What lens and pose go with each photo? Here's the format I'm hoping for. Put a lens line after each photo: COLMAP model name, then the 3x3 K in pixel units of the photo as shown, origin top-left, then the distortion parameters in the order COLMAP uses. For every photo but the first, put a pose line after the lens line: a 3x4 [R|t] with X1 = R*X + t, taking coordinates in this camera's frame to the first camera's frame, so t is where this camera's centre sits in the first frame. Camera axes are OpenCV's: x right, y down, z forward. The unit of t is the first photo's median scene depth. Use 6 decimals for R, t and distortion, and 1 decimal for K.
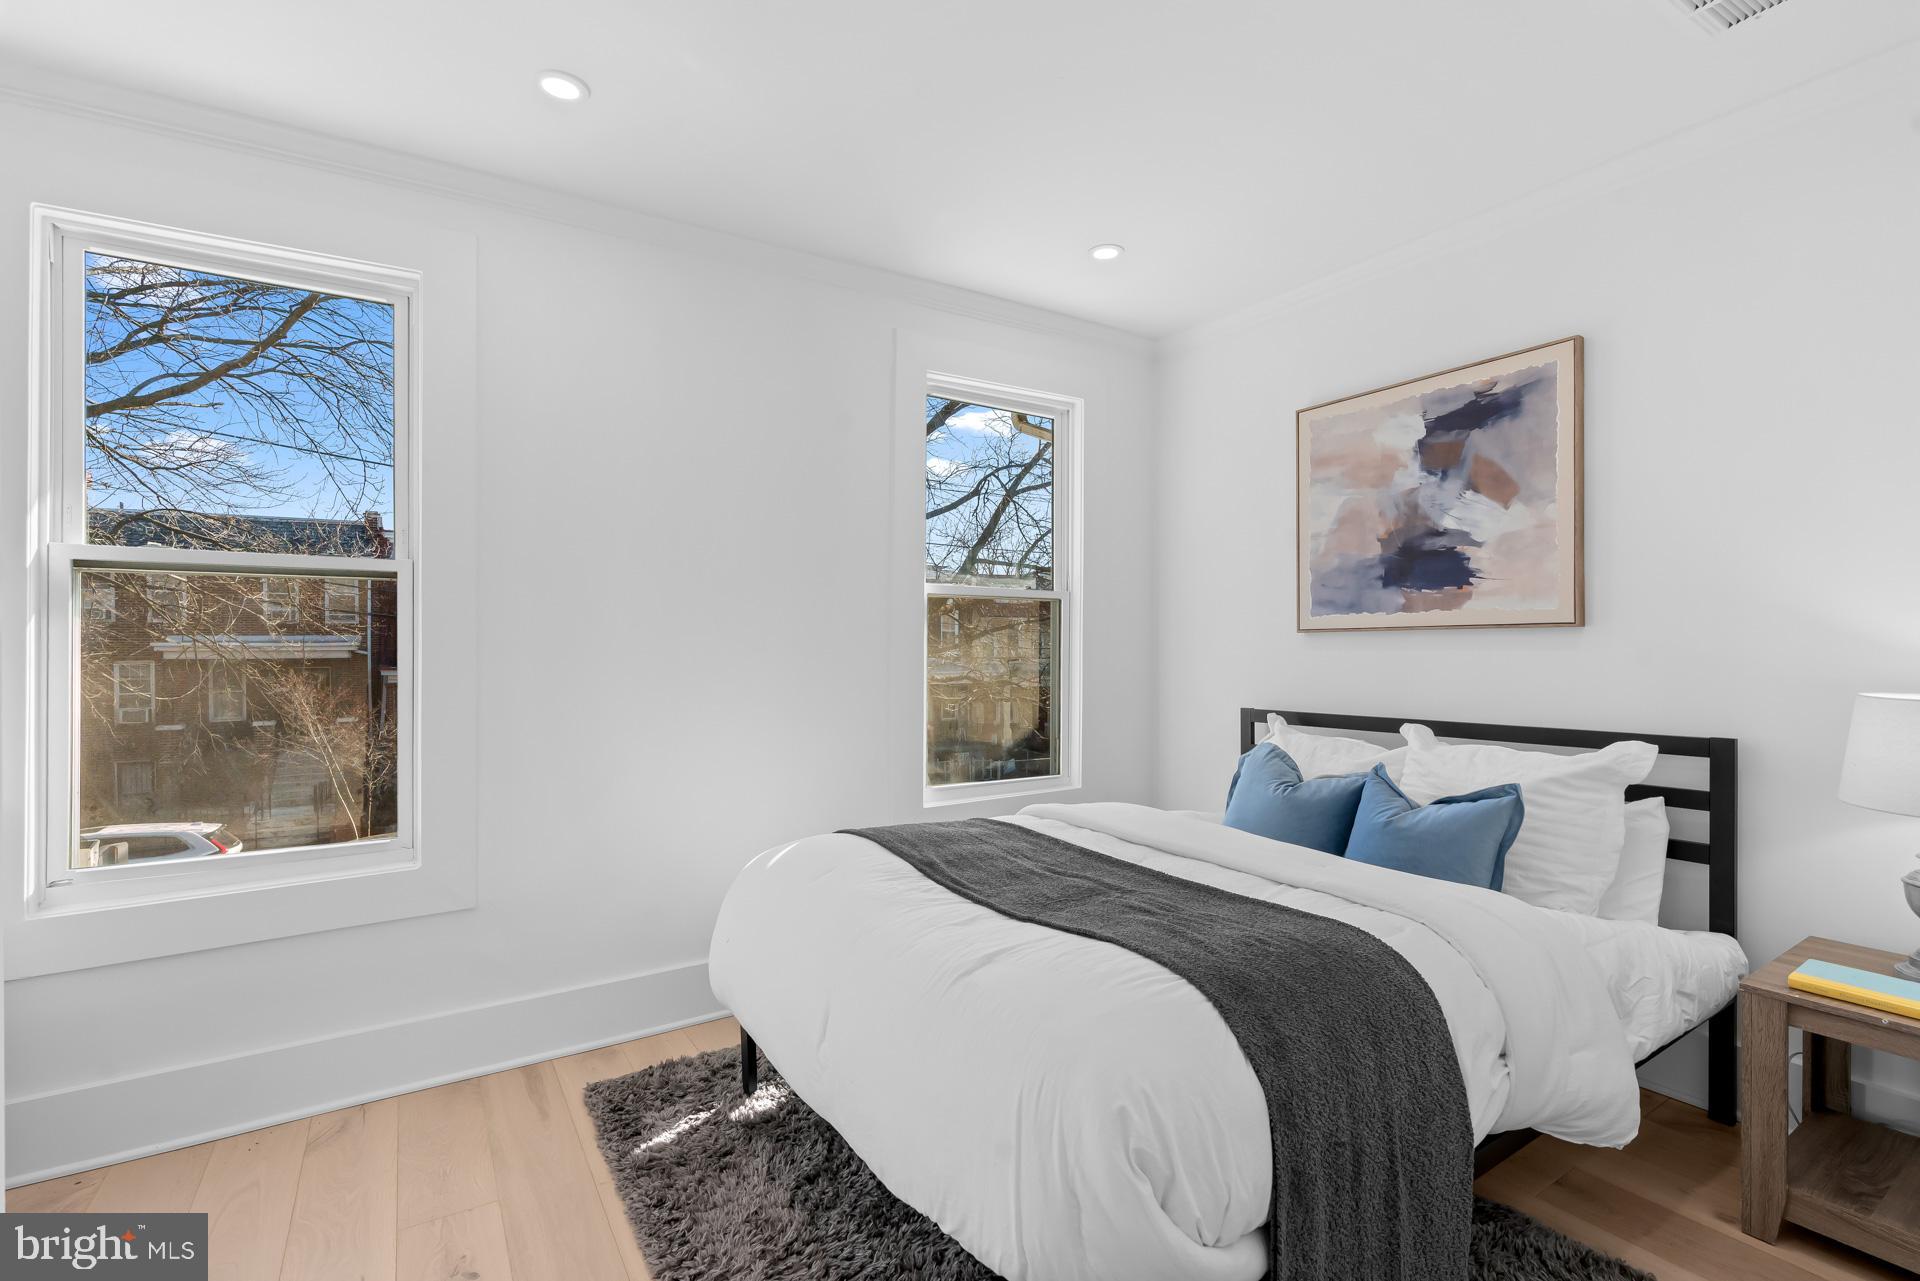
lens RADIAL K [[867.3, 0, 959.4], [0, 867.3, 645.0], [0, 0, 1]] dist [-0.006290, 0.001022]
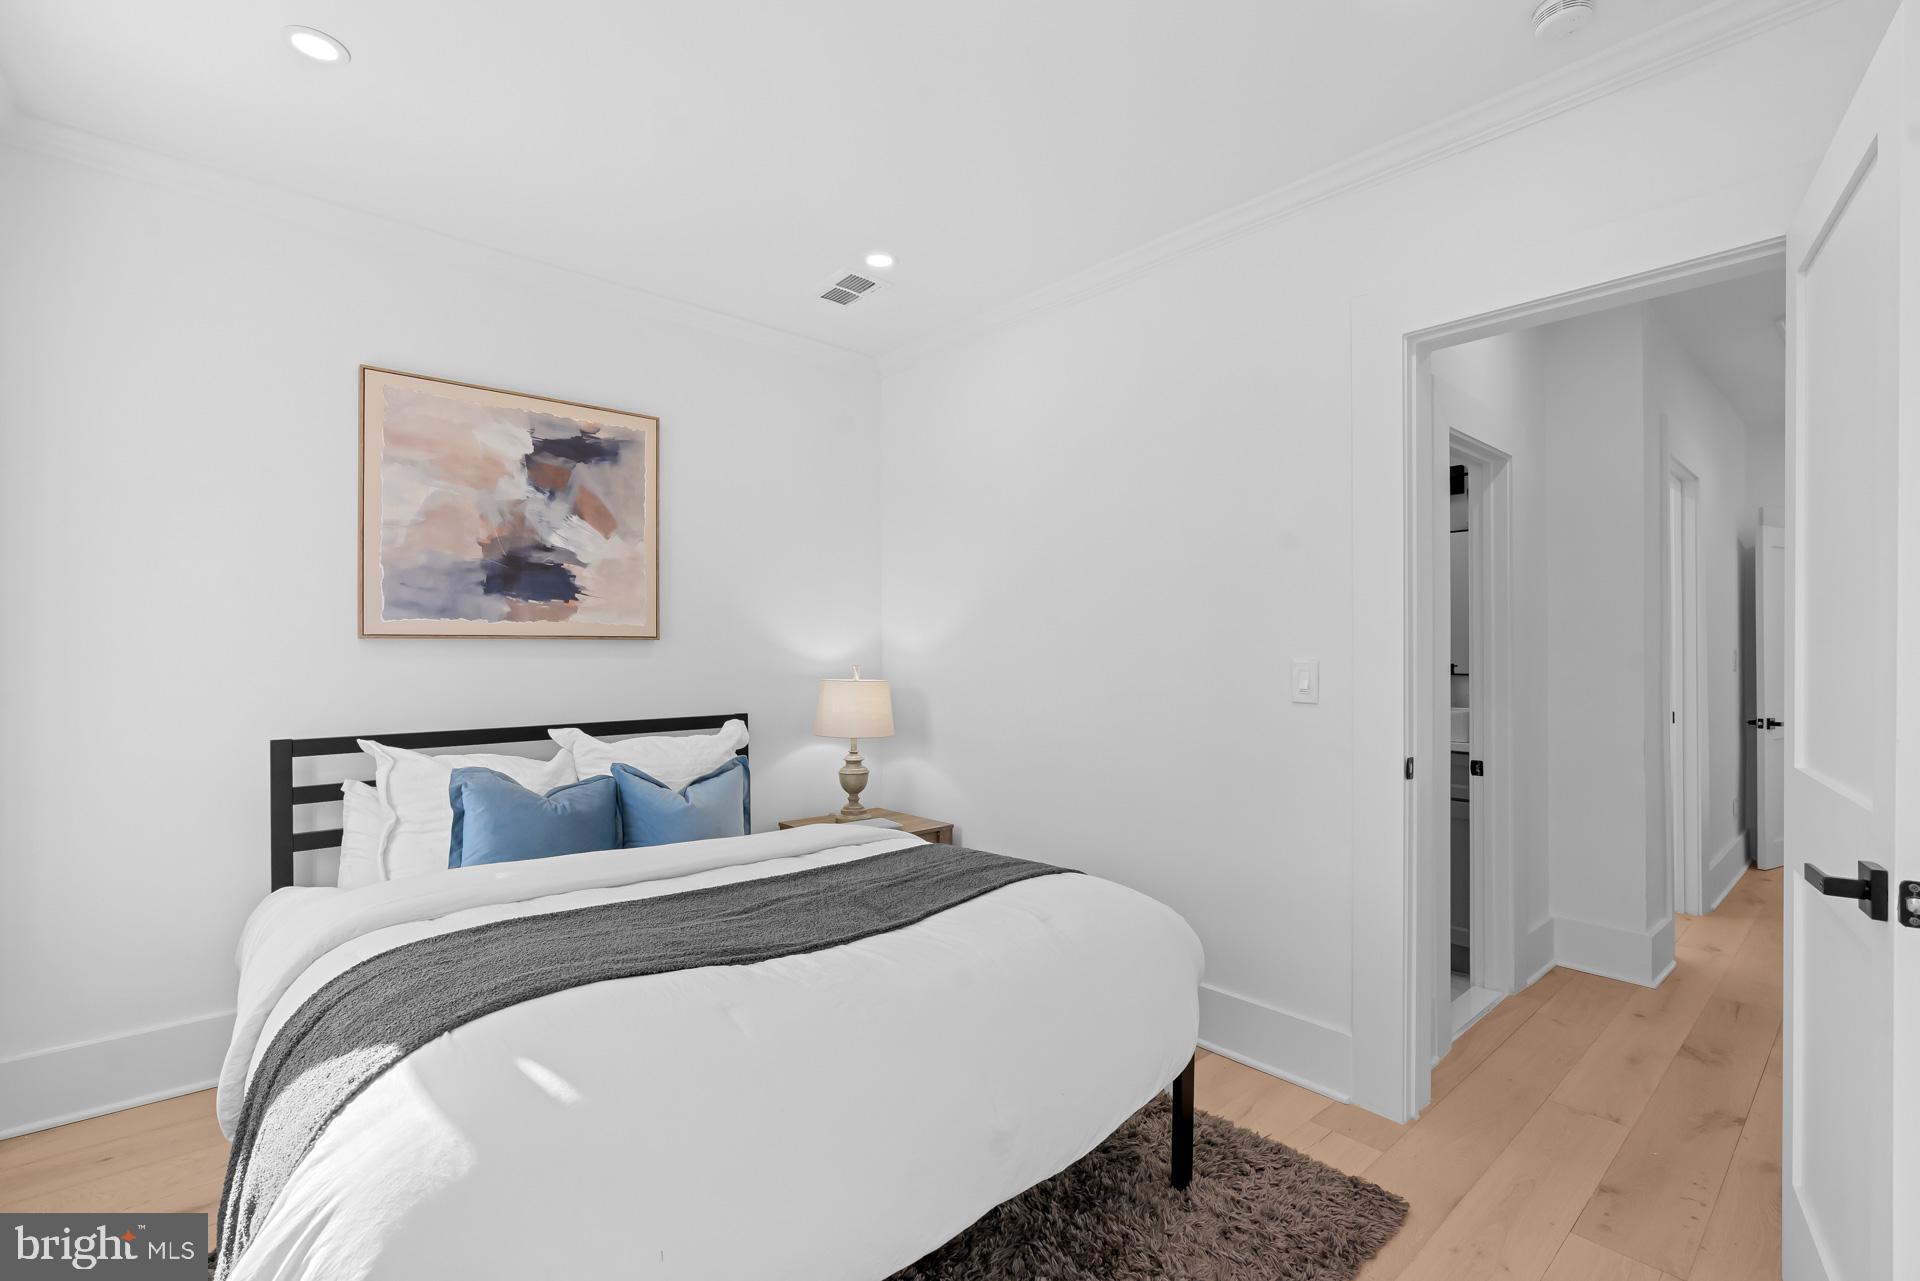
lens RADIAL K [[867.3, 0, 959.4], [0, 867.3, 645.0], [0, 0, 1]] dist [-0.006290, 0.001022]
pose [[-0.147665, 0.009199, 0.988995, -0.566979], [-0.003629, 0.999945, -0.009843, -0.001906], [-0.989031, -0.005043, -0.147623, 0.647427]]
